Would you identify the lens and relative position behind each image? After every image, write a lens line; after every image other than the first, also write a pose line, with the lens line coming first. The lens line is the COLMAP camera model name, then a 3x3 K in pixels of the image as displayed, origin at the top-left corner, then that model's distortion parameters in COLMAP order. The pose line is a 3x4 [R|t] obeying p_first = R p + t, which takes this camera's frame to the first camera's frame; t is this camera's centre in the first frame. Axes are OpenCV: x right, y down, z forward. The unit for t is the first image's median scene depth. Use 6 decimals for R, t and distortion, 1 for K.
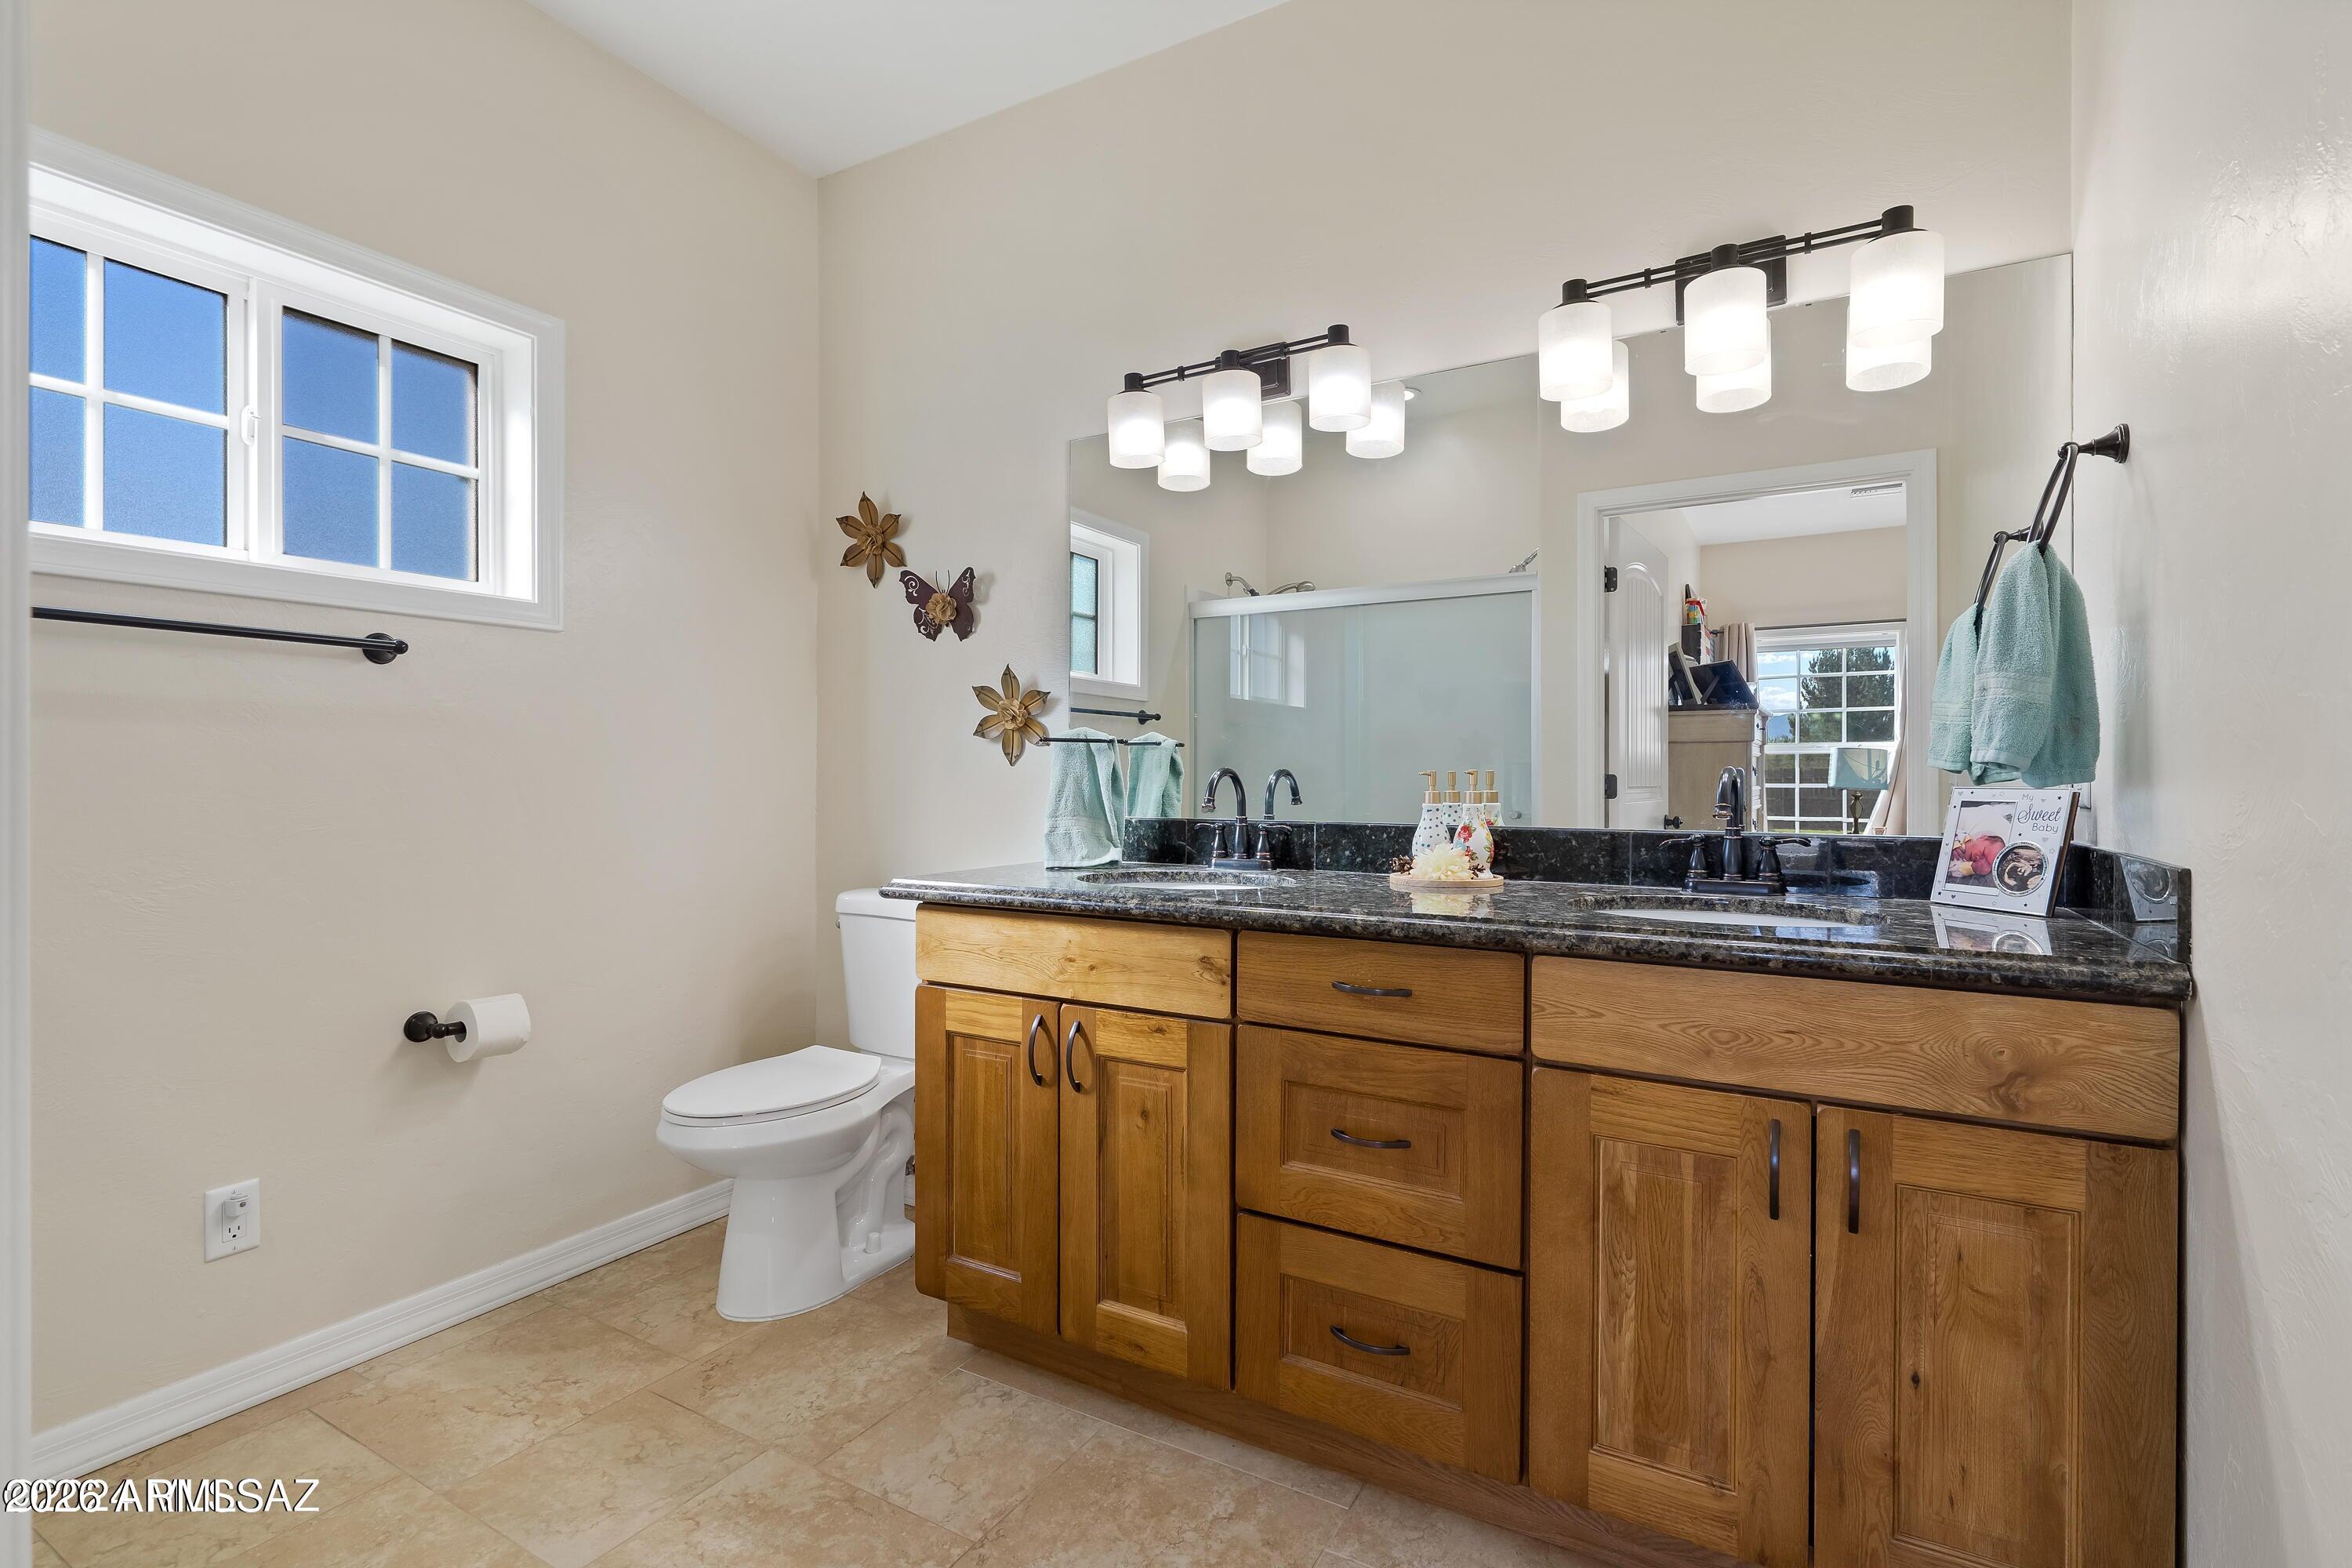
lens RADIAL K [[1091.9, 0, 1183.2], [0, 1091.9, 784.9], [0, 0, 1]] dist [-0.006617, 0.002551]
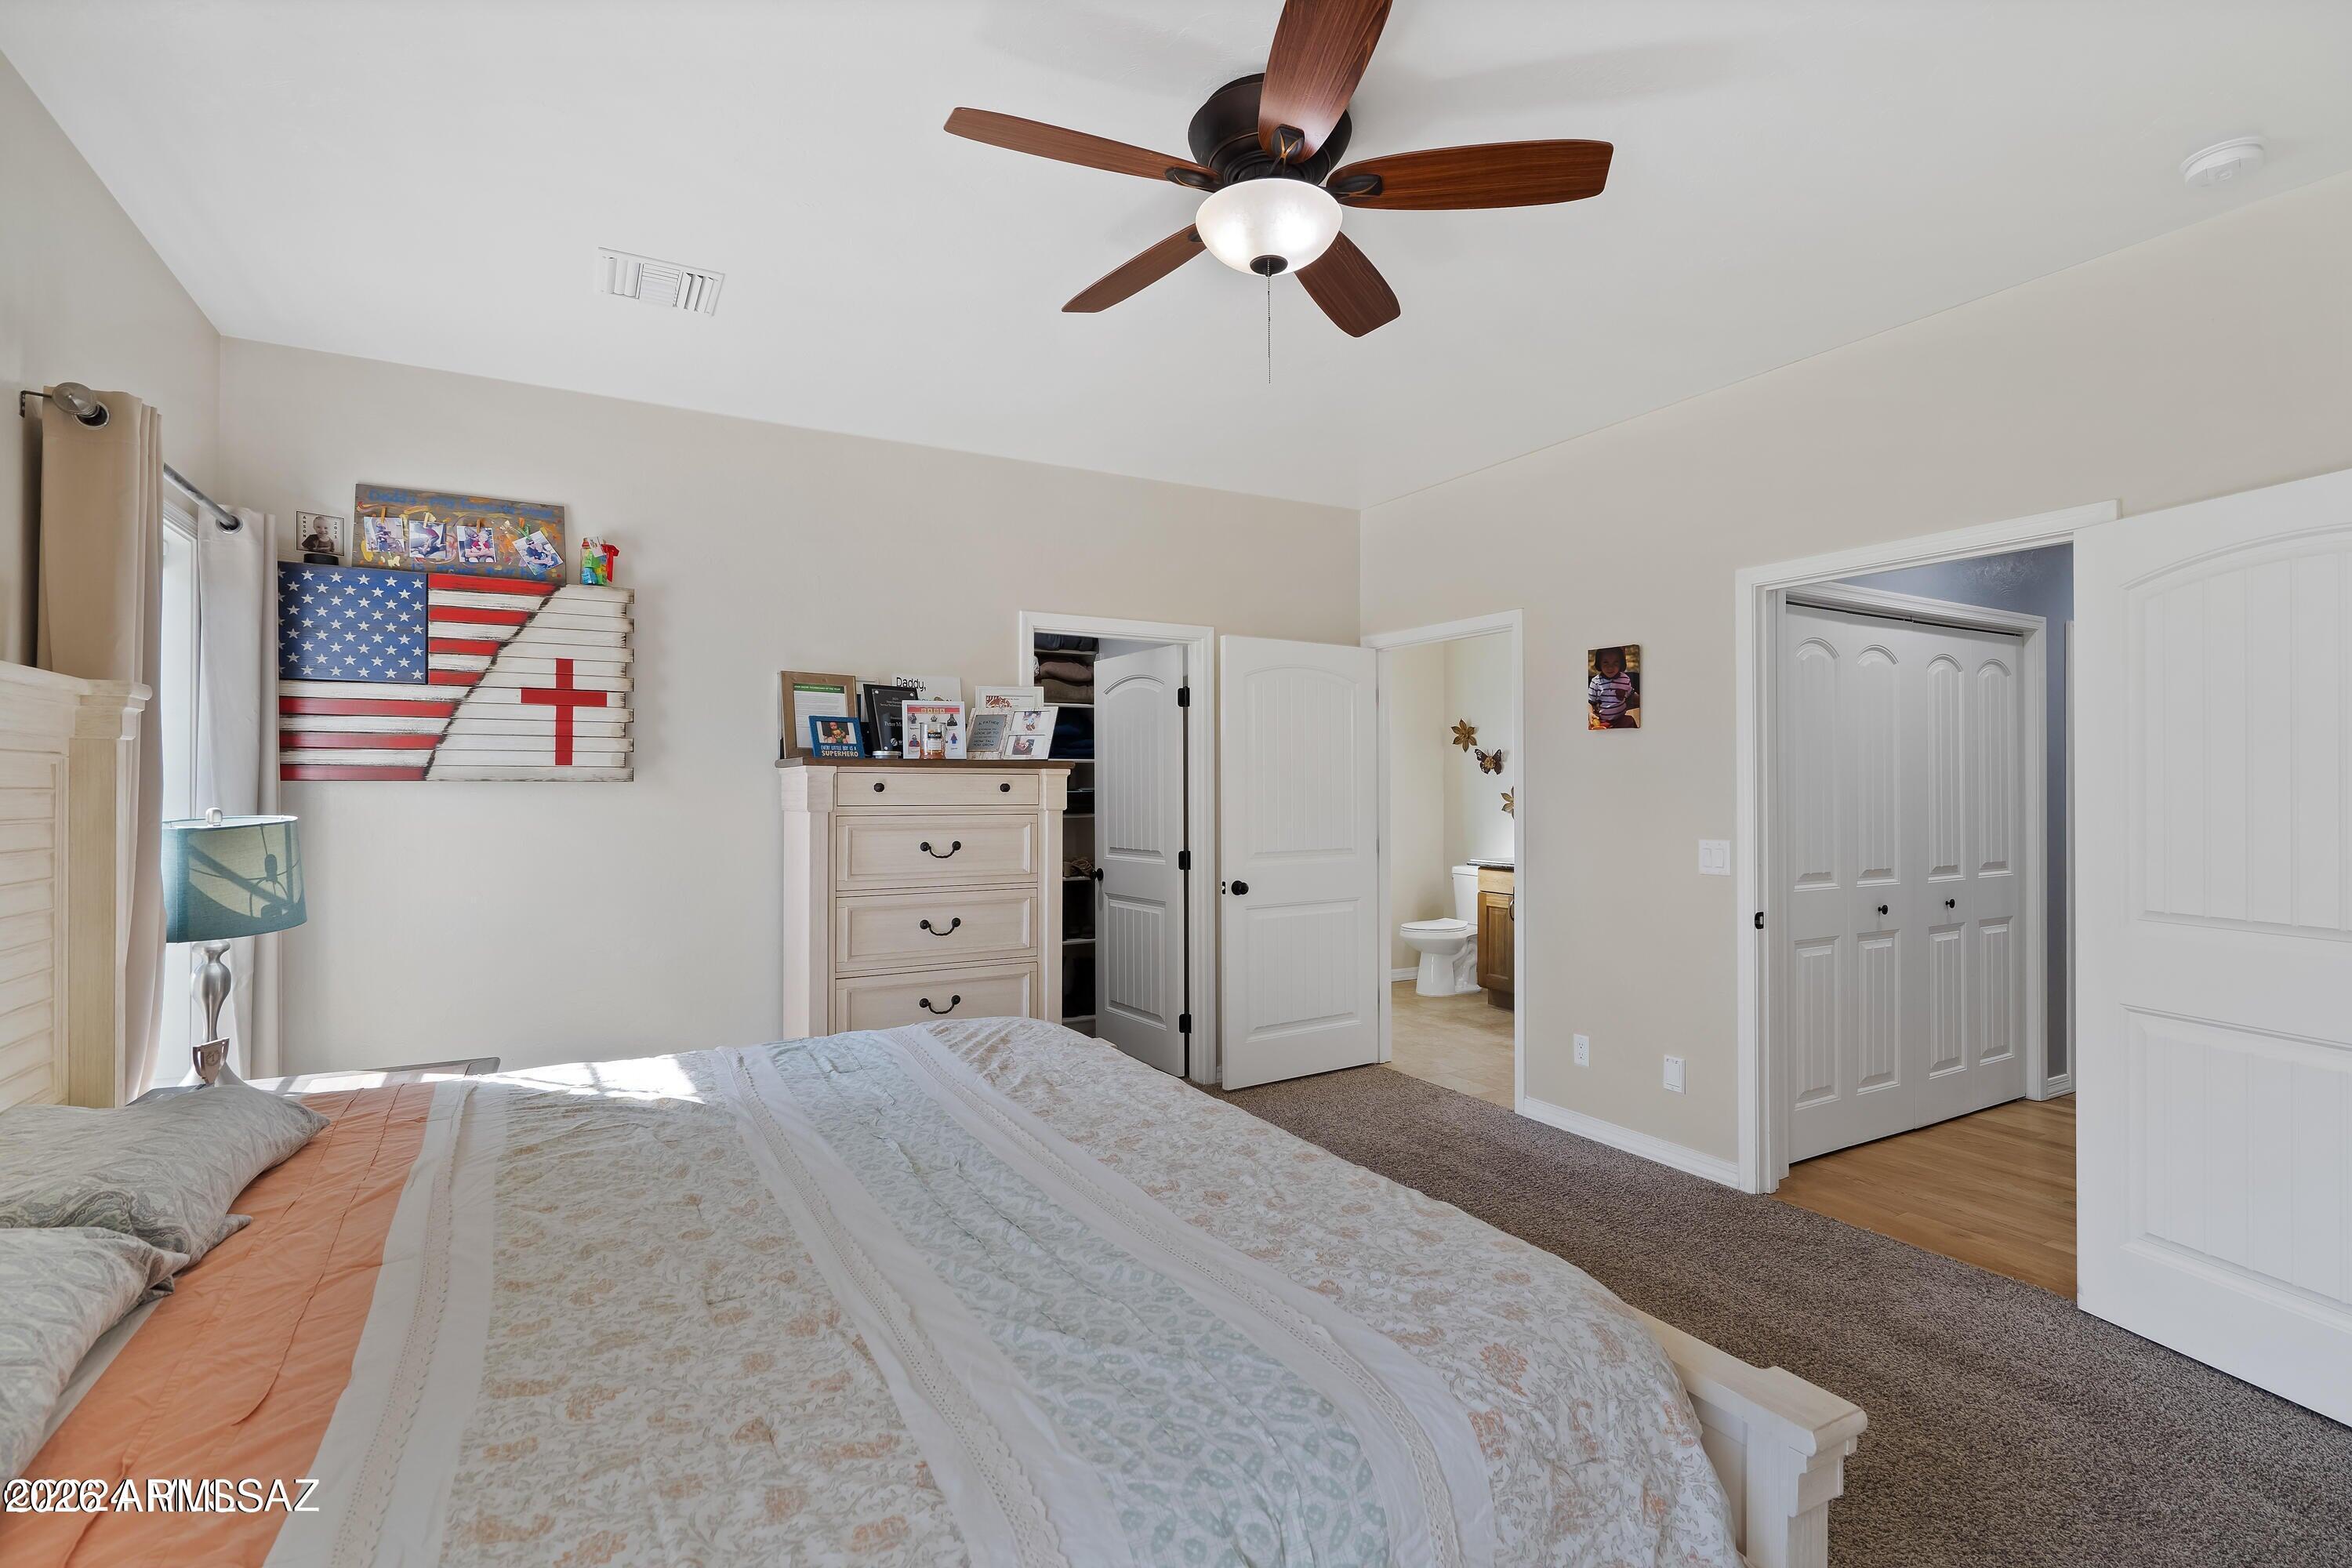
lens RADIAL K [[1091.9, 0, 1181.9], [0, 1091.9, 784.0], [0, 0, 1]] dist [-0.006617, 0.002551]
pose [[0.866215, 0.003094, -0.499663, 0.484475], [-0.007469, 0.999949, -0.006756, -0.088022], [0.499616, 0.009584, 0.866194, -1.780445]]
